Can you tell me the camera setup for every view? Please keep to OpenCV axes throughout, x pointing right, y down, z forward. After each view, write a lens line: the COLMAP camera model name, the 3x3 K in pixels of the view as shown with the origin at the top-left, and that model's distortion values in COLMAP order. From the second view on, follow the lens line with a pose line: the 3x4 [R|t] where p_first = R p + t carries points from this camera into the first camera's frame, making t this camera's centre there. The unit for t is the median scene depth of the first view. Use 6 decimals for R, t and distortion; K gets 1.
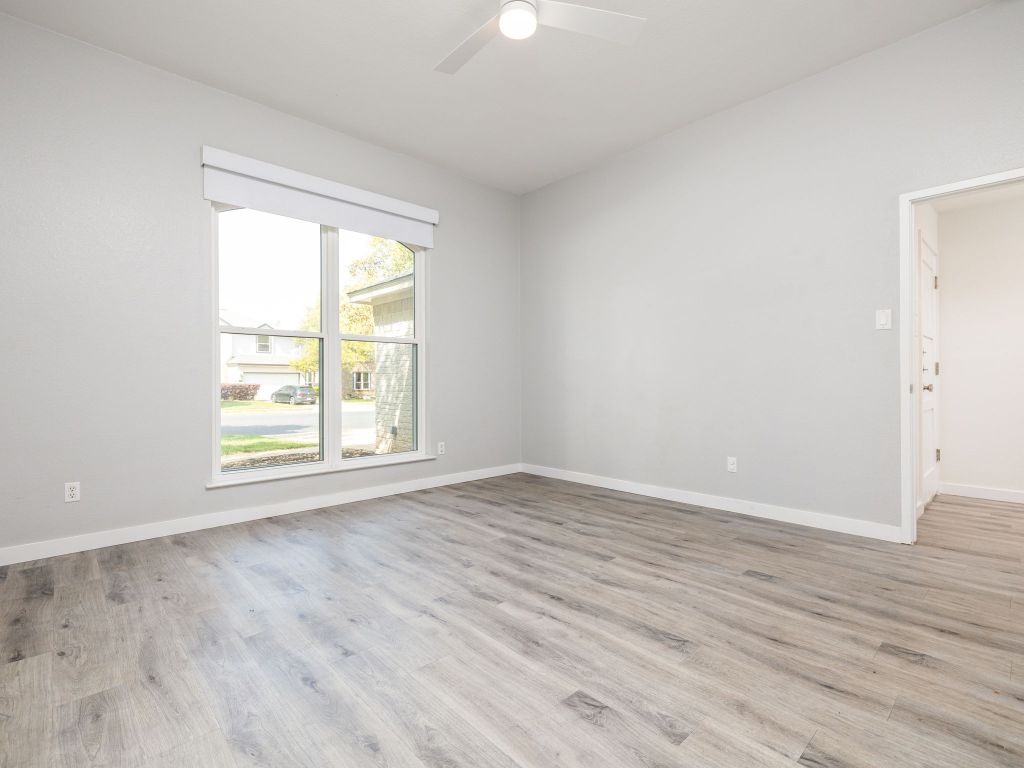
lens RADIAL K [[491.6, 0, 512.4], [0, 491.6, 383.6], [0, 0, 1]] dist [-0.002240, -0.000656]
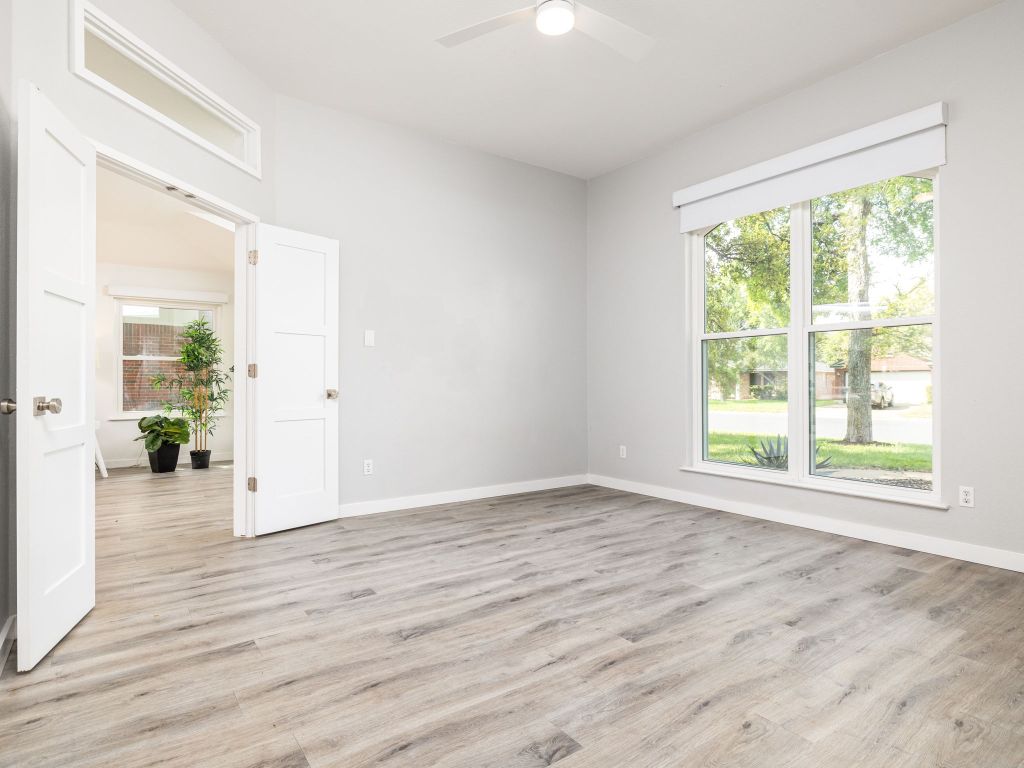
lens RADIAL K [[573.9, 0, 512.3], [0, 573.9, 382.3], [0, 0, 1]] dist [-0.001519, -0.000531]
pose [[-0.145645, 0.003305, -0.989331, 1.131667], [0.000842, 0.999994, 0.003216, -0.012682], [0.989337, -0.000365, -0.145647, 1.048457]]
